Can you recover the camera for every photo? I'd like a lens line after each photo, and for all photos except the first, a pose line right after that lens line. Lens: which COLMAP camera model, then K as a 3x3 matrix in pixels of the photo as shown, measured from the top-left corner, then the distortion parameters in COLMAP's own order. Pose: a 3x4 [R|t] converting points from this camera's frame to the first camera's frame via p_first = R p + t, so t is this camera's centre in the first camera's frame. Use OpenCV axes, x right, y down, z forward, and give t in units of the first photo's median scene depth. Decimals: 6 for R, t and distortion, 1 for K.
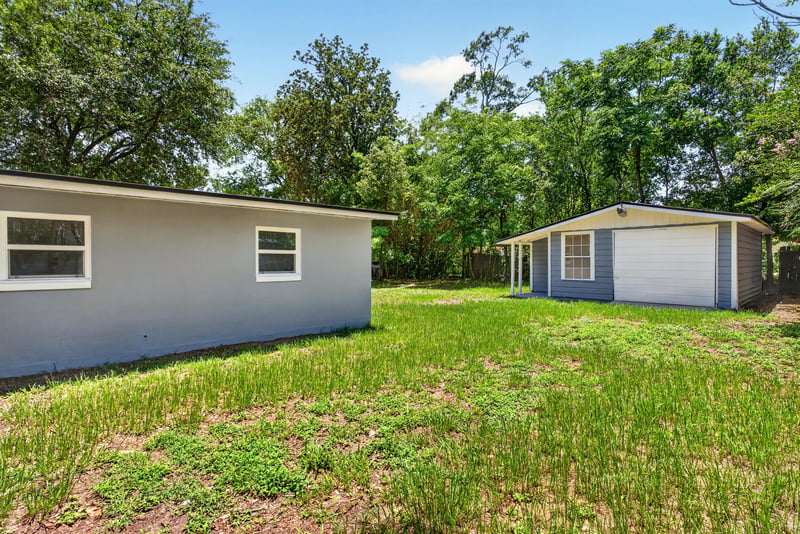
lens RADIAL K [[390.0, 0, 400.0], [0, 390.0, 267.0], [0, 0, 1]] dist [0.000097, 0.000406]
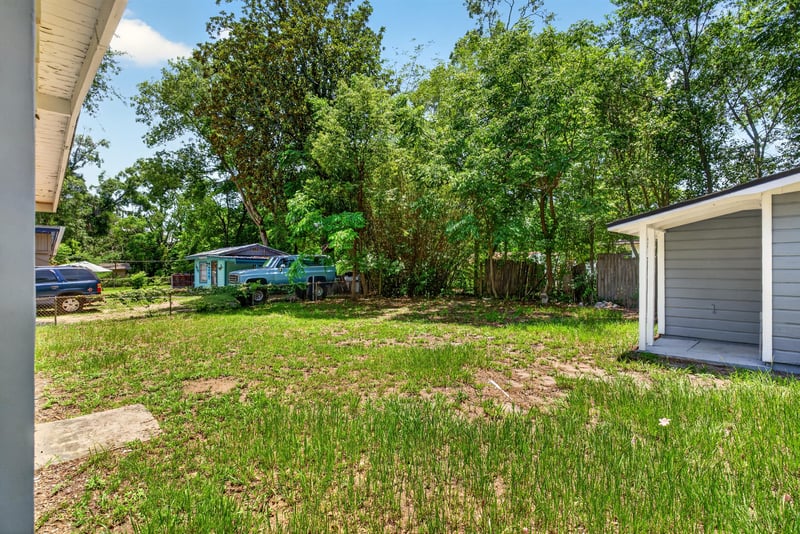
lens RADIAL K [[390.0, 0, 400.0], [0, 390.0, 267.0], [0, 0, 1]] dist [0.000097, 0.000406]
pose [[0.999381, 0.000534, 0.035180, 0.003580], [0.000490, 0.999577, -0.029090, -0.003132], [-0.035180, 0.029090, 0.998958, 0.384938]]
